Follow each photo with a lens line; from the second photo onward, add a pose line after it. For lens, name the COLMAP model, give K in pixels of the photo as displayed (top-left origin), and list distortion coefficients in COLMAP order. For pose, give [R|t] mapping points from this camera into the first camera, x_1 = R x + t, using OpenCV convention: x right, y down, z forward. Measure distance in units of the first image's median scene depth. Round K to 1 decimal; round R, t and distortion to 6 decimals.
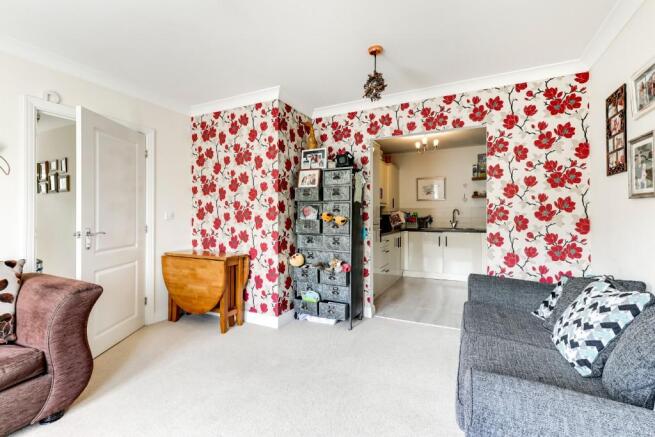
lens RADIAL K [[297.8, 0, 330.1], [0, 297.8, 211.3], [0, 0, 1]] dist [0.020830, -0.000149]
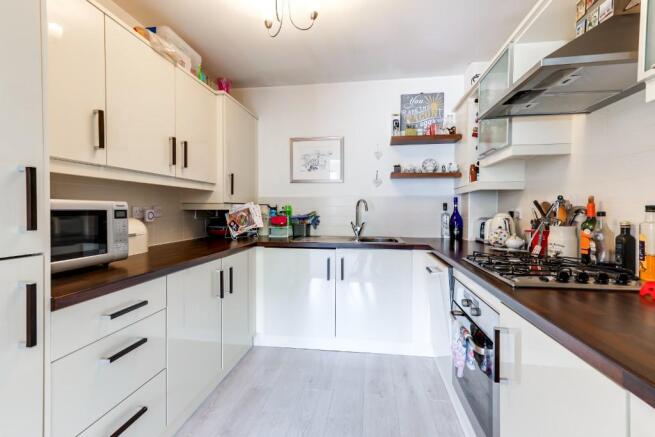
lens RADIAL K [[297.8, 0, 330.0], [0, 297.8, 213.4], [0, 0, 1]] dist [0.020830, -0.000149]
pose [[0.950626, -0.000215, 0.310340, 0.377341], [-0.006224, 0.999785, 0.019759, 0.011653], [-0.310277, -0.020715, 0.950420, 0.949883]]
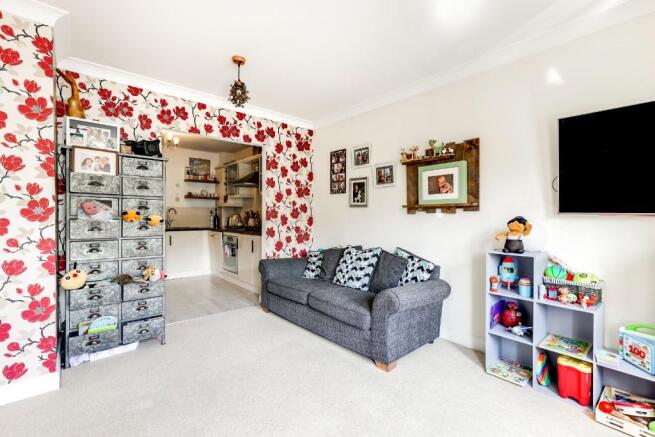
lens RADIAL K [[297.8, 0, 331.4], [0, 297.8, 220.6], [0, 0, 1]] dist [0.020830, -0.000149]
pose [[0.379736, -0.014865, 0.924975, -0.543929], [-0.016339, 0.999607, 0.022772, 0.004217], [-0.924951, -0.023761, 0.379344, 0.208931]]
